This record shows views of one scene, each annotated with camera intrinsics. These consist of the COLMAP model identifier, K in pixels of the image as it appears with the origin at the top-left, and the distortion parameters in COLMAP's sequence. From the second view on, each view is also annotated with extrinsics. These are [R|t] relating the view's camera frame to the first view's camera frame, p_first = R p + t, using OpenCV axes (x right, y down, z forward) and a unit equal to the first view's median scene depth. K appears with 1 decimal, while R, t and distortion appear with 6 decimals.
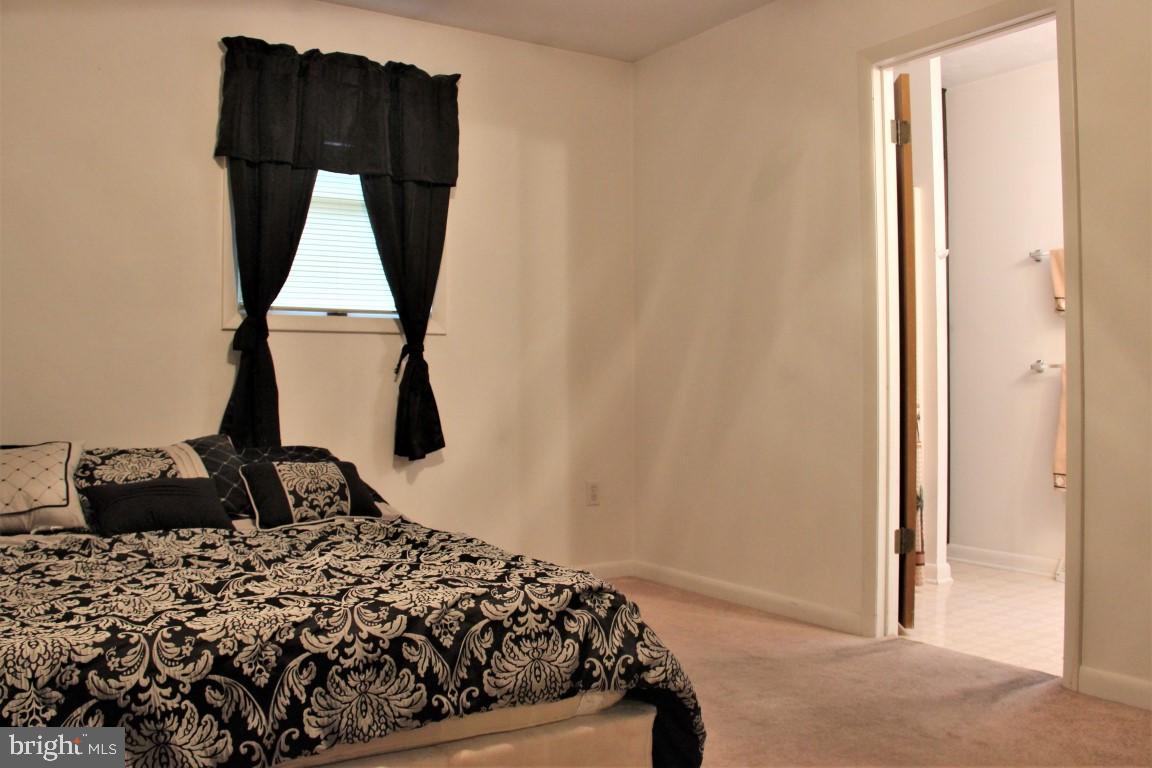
lens RADIAL K [[989.7, 0, 576.0], [0, 989.7, 384.0], [0, 0, 1]] dist [-0.190232, 0.159574]
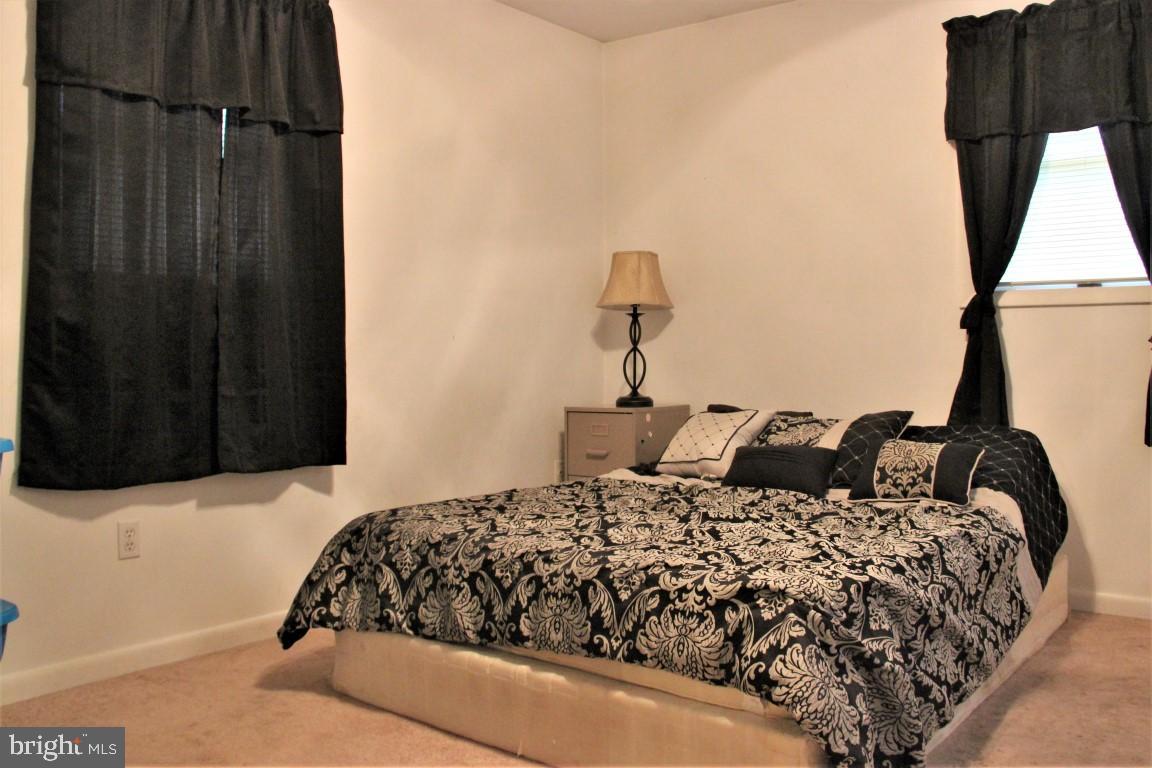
lens RADIAL K [[989.7, 0, 576.0], [0, 989.7, 384.0], [0, 0, 1]] dist [-0.190232, 0.159574]
pose [[0.311545, 0.026774, -0.949854, 0.909246], [0.009739, 0.999461, 0.031366, -0.023985], [0.950181, -0.019023, 0.311116, 0.559163]]
